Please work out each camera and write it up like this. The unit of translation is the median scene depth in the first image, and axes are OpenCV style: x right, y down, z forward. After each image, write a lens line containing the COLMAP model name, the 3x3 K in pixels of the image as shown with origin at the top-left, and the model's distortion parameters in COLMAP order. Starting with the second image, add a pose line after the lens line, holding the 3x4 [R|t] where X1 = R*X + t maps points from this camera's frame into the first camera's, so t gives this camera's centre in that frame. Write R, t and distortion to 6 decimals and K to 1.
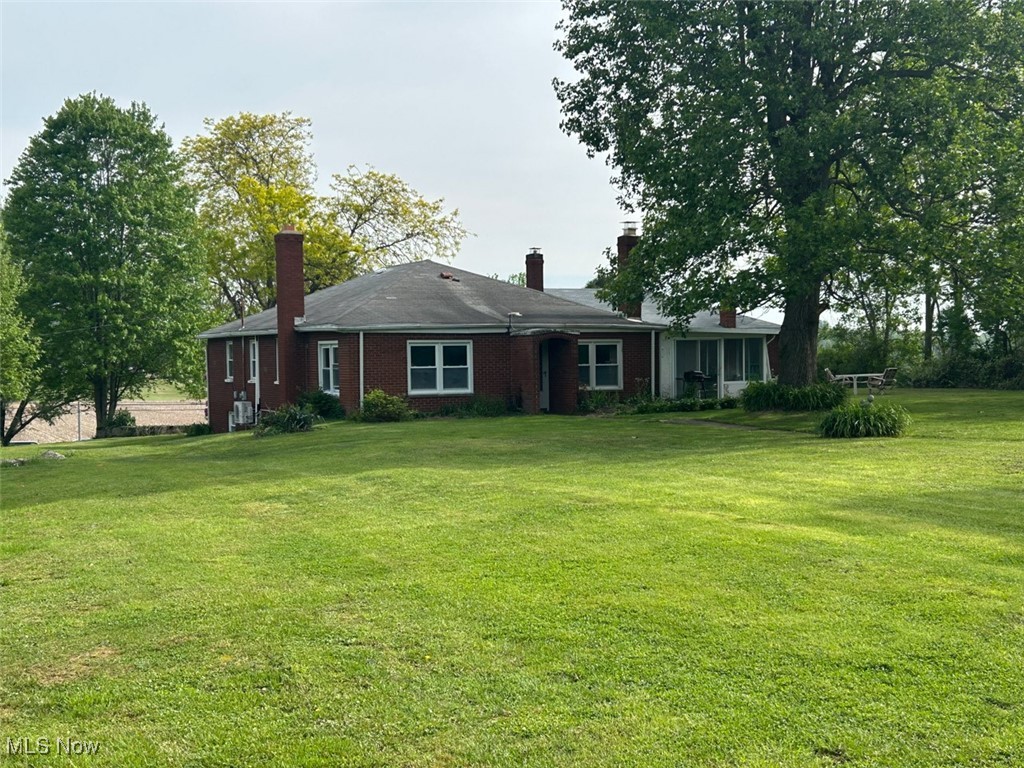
lens RADIAL K [[1268.4, 0, 509.9], [0, 1268.4, 387.3], [0, 0, 1]] dist [-0.006619, 0.000000]
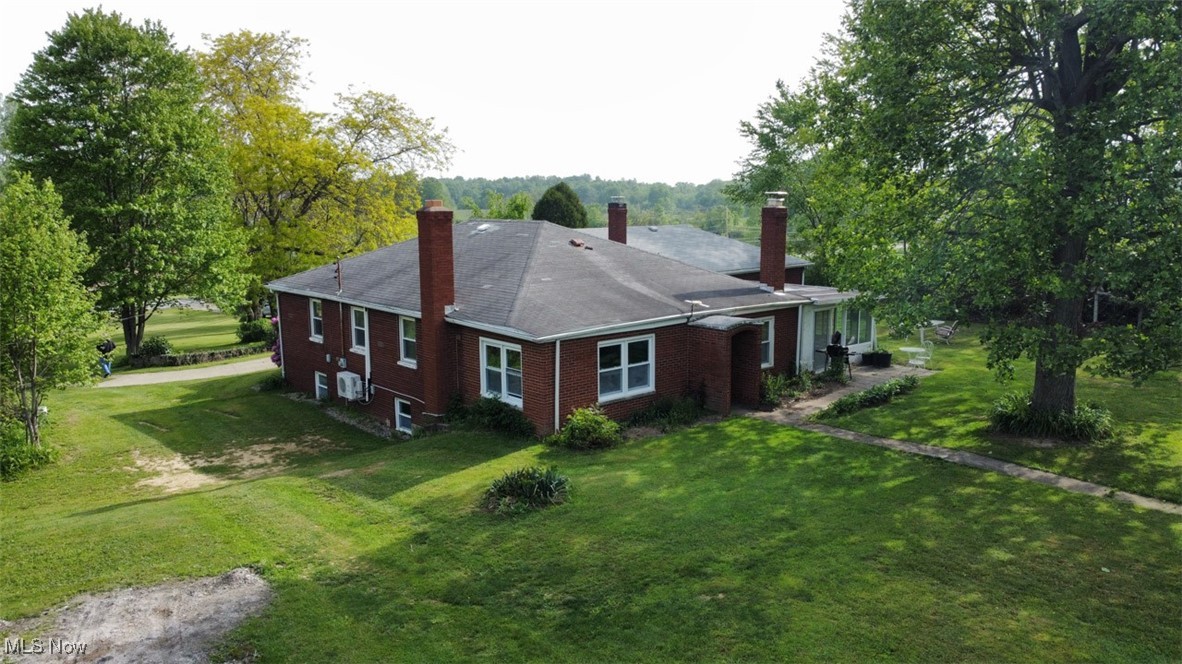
lens RADIAL K [[897.0, 0, 595.5], [0, 897.0, 323.6], [0, 0, 1]] dist [0.000708, -0.009056]
pose [[0.971926, -0.028802, 0.233515, -0.136806], [0.002714, 0.993786, 0.111276, -0.071805], [-0.235269, -0.107518, 0.965965, 0.236876]]
